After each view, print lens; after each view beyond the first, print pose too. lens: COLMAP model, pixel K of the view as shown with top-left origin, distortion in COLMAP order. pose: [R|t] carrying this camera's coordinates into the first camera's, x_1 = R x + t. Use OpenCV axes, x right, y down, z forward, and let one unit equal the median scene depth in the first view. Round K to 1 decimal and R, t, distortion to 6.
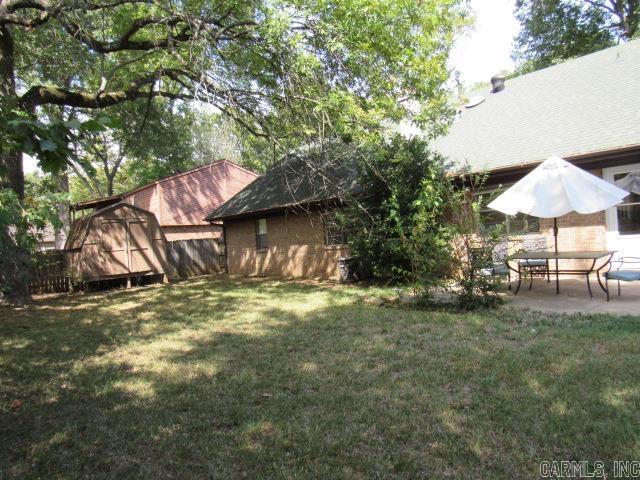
lens RADIAL K [[458.7, 0, 321.5], [0, 458.7, 239.4], [0, 0, 1]] dist [-0.024540, 0.005417]
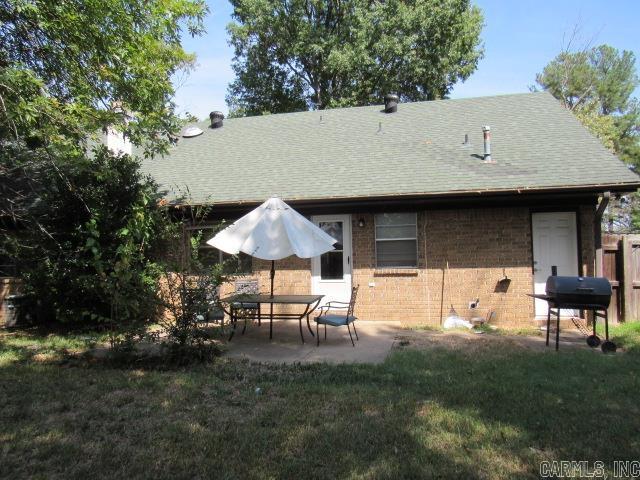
lens RADIAL K [[458.7, 0, 321.3], [0, 458.7, 238.6], [0, 0, 1]] dist [-0.024540, 0.005417]
pose [[0.805846, 0.083510, 0.586206, 0.016564], [-0.037886, 0.995248, -0.089700, -0.008137], [-0.590911, 0.050075, 0.805181, 0.132540]]
